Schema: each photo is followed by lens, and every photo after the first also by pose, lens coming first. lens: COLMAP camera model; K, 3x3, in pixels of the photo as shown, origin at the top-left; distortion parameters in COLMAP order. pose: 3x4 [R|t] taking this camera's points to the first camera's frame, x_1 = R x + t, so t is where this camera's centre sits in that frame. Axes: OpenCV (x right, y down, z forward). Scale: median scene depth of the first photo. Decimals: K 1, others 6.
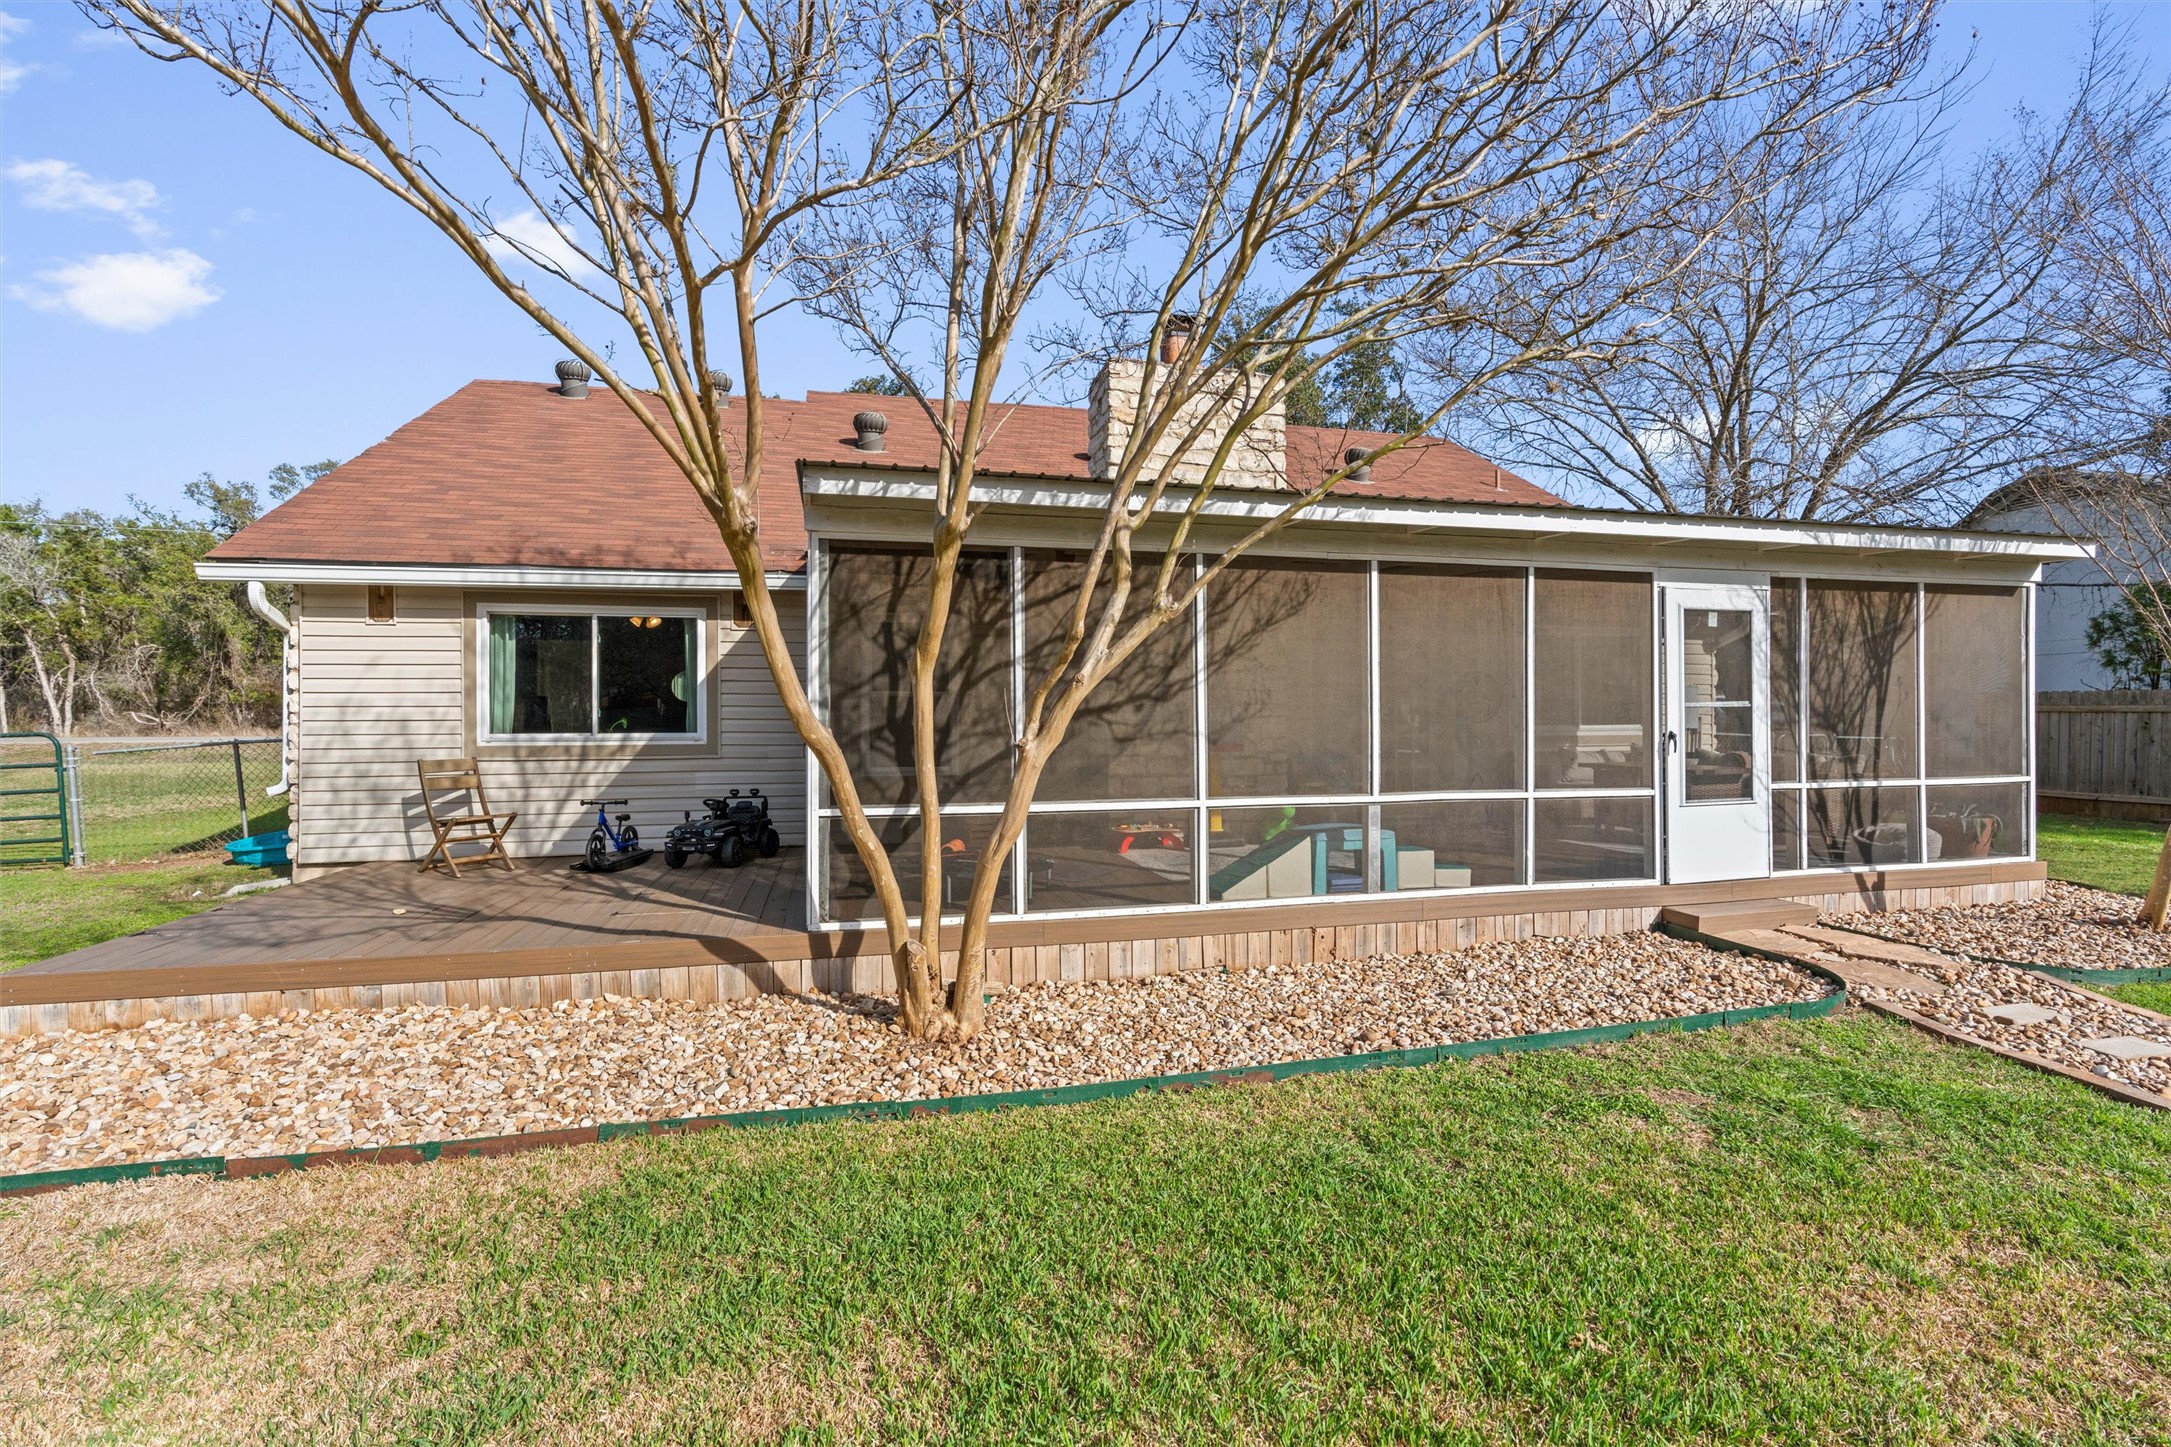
lens RADIAL K [[977.8, 0, 1086.1], [0, 977.8, 717.2], [0, 0, 1]] dist [0.000722, -0.000388]
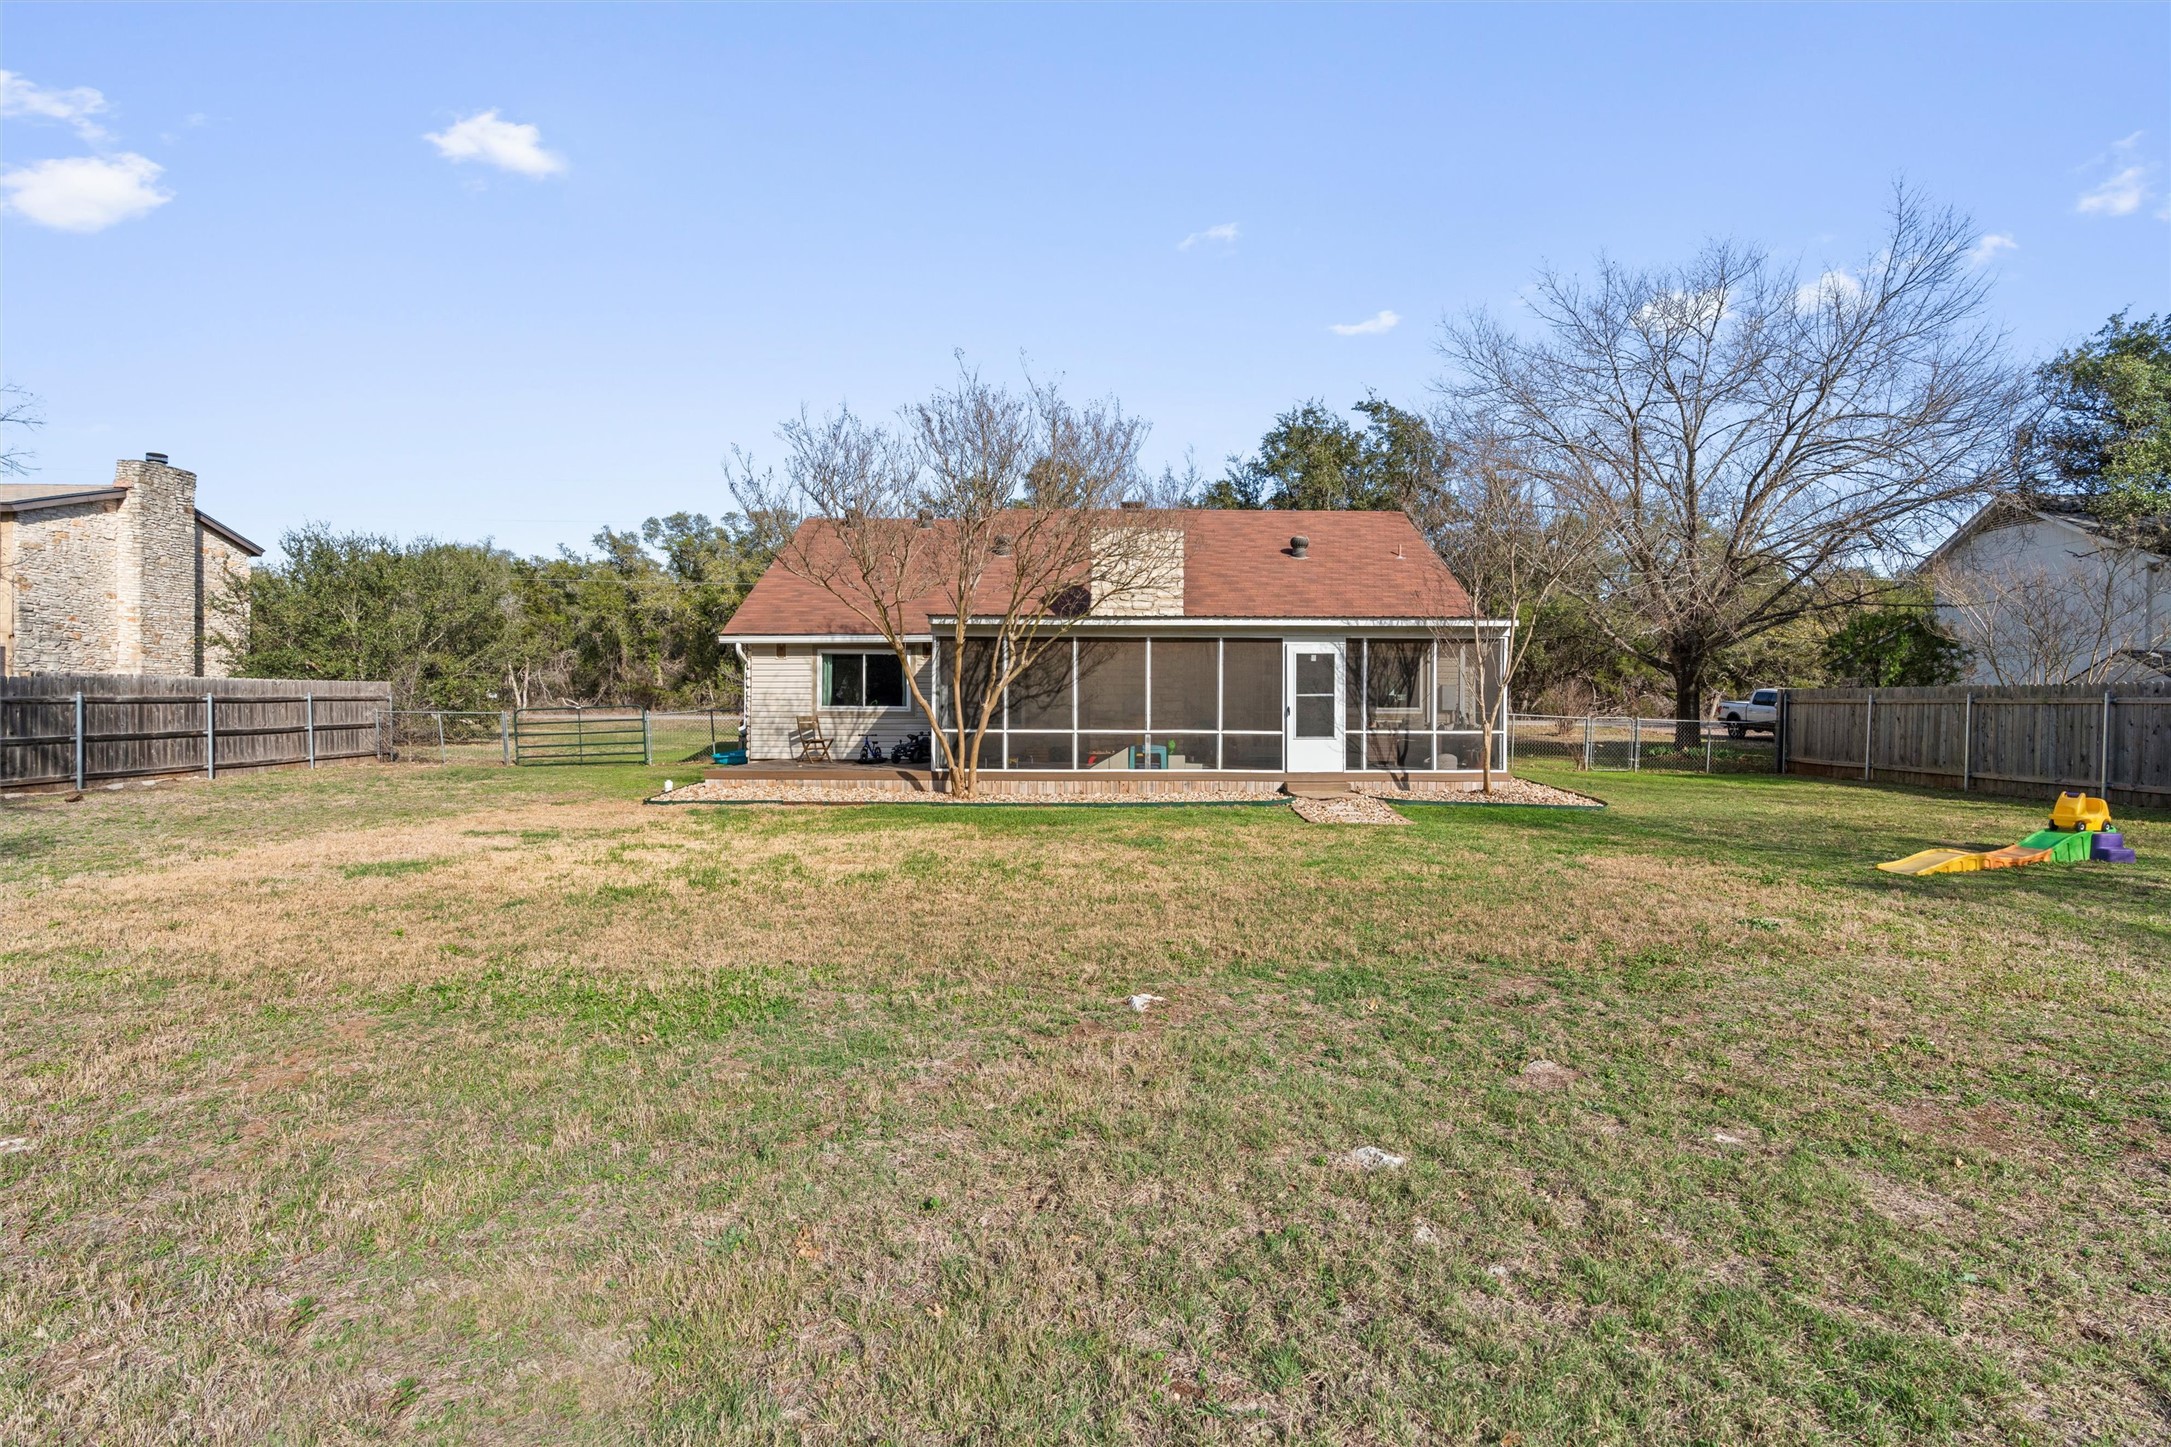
lens RADIAL K [[977.8, 0, 1084.5], [0, 977.8, 719.0], [0, 0, 1]] dist [0.000722, -0.000388]
pose [[0.971538, 0.010657, -0.236643, 0.608869], [-0.008134, 0.999899, 0.011633, 0.018497], [0.236744, -0.009377, 0.971527, -1.238408]]
